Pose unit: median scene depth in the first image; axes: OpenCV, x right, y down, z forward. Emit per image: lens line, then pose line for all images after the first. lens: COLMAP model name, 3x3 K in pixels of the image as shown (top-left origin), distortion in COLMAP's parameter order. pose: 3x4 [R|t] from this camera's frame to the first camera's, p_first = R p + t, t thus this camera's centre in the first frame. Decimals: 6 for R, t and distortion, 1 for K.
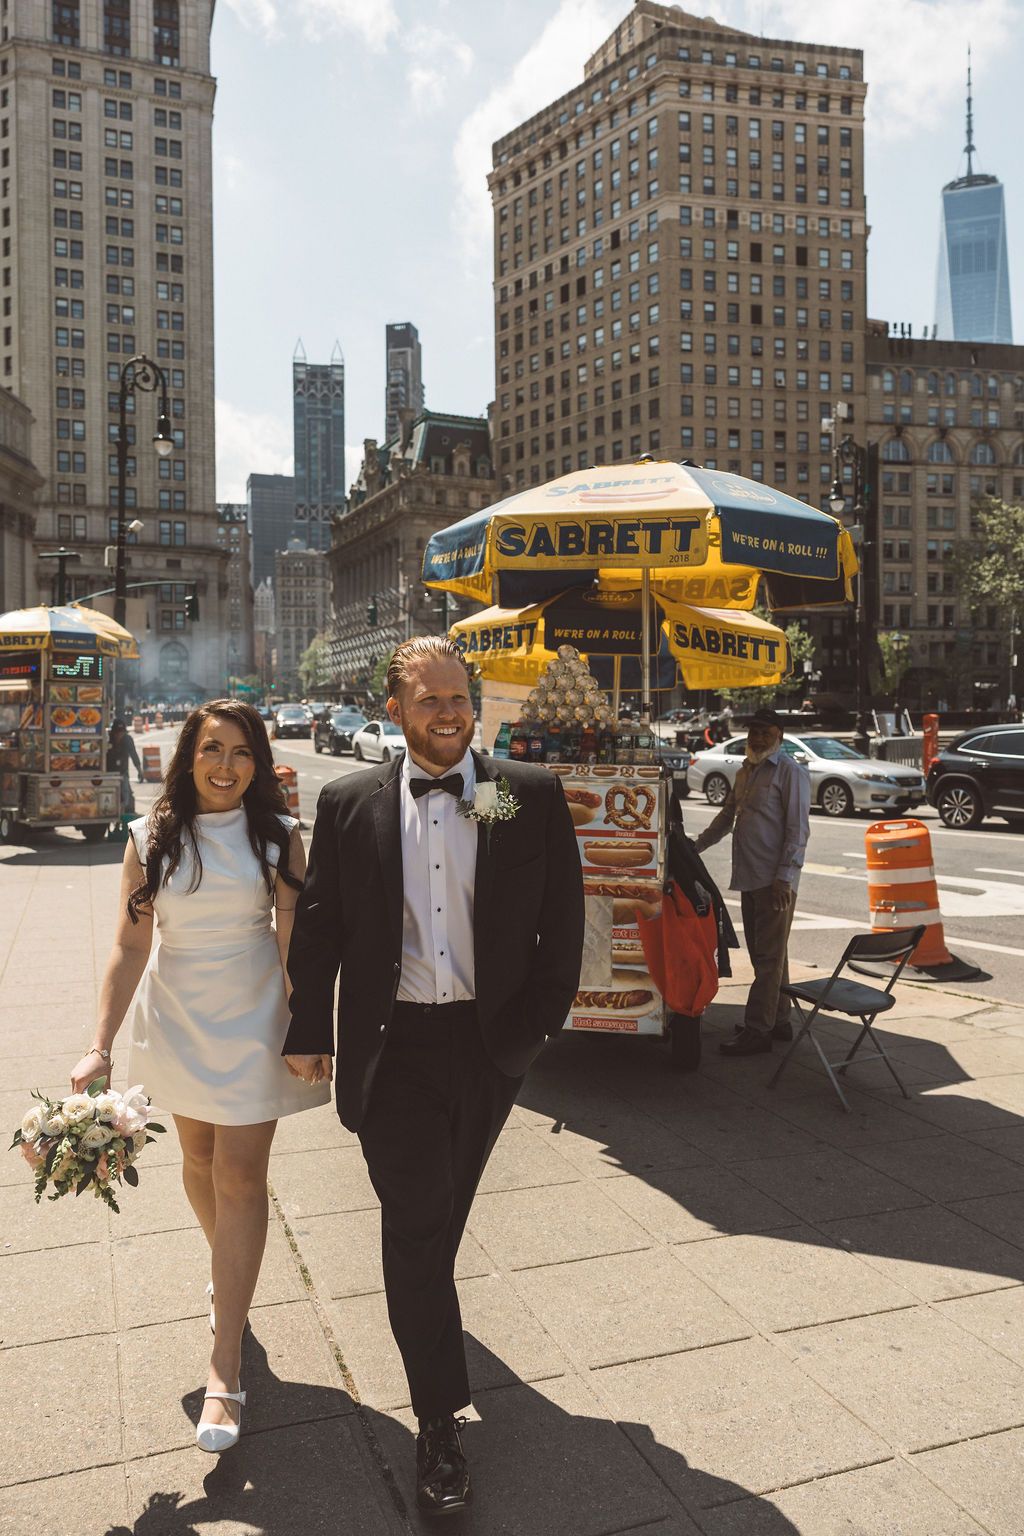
lens RADIAL K [[1102.8, 0, 508.8], [0, 1102.8, 728.4], [0, 0, 1]] dist [0.006858, -0.001878]
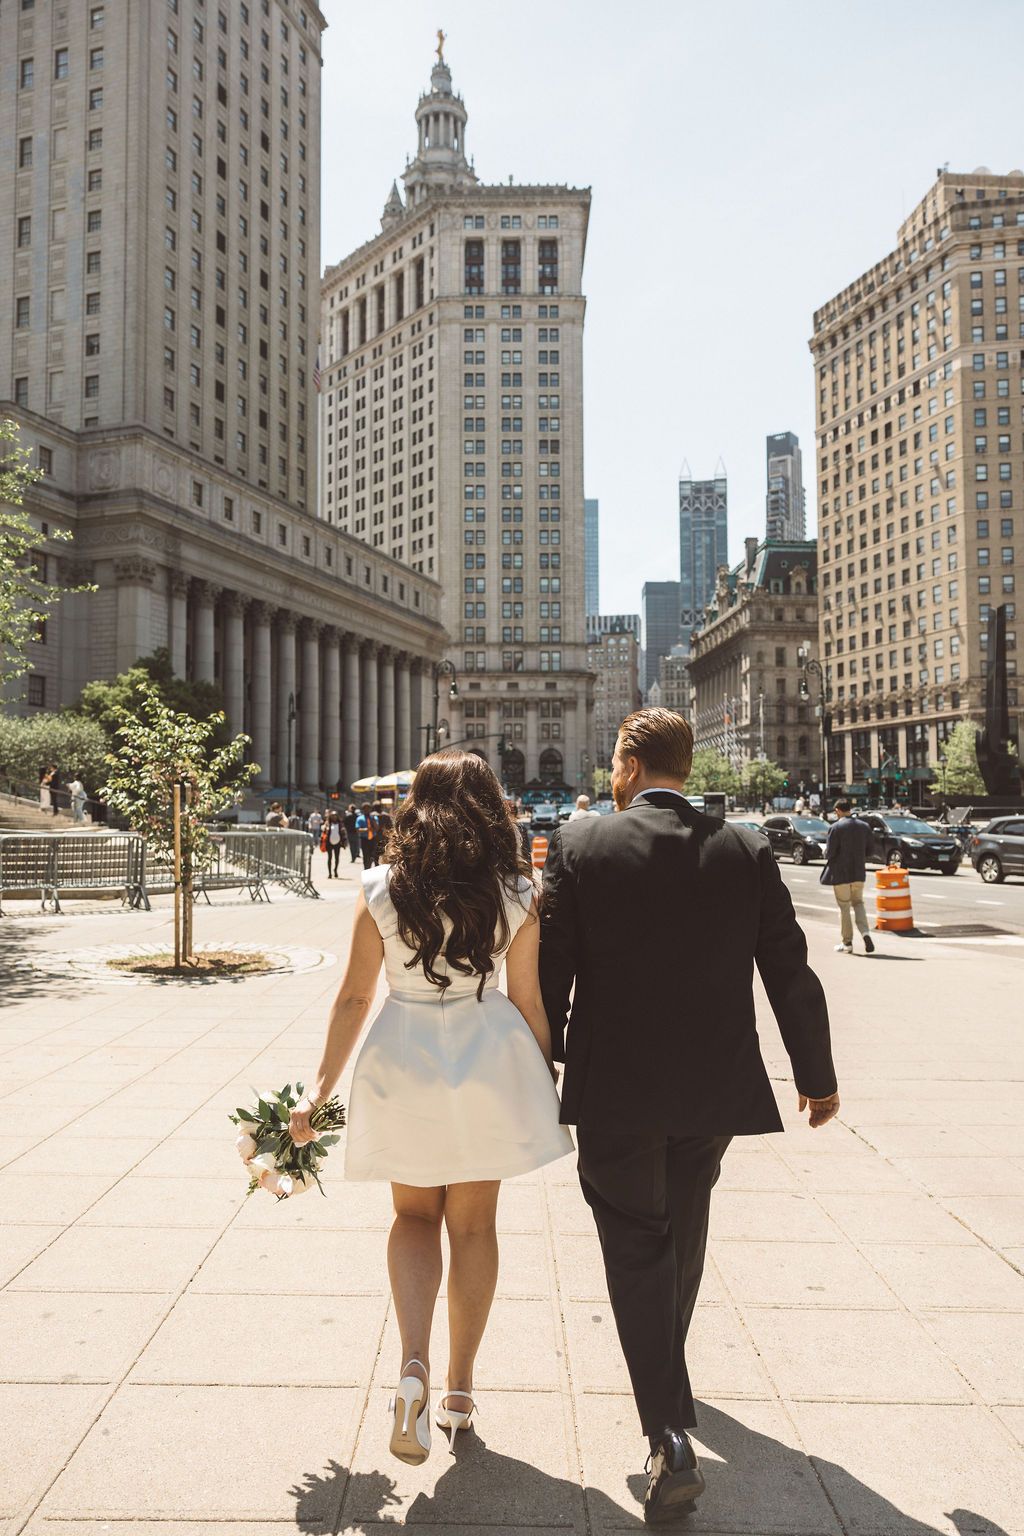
lens RADIAL K [[1102.8, 0, 508.8], [0, 1102.8, 728.4], [0, 0, 1]] dist [0.006858, -0.001878]
pose [[0.934070, -0.026920, -0.356073, 0.089046], [-0.002736, 0.996585, -0.082522, 0.000558], [0.357079, 0.078056, 0.930807, -0.159875]]
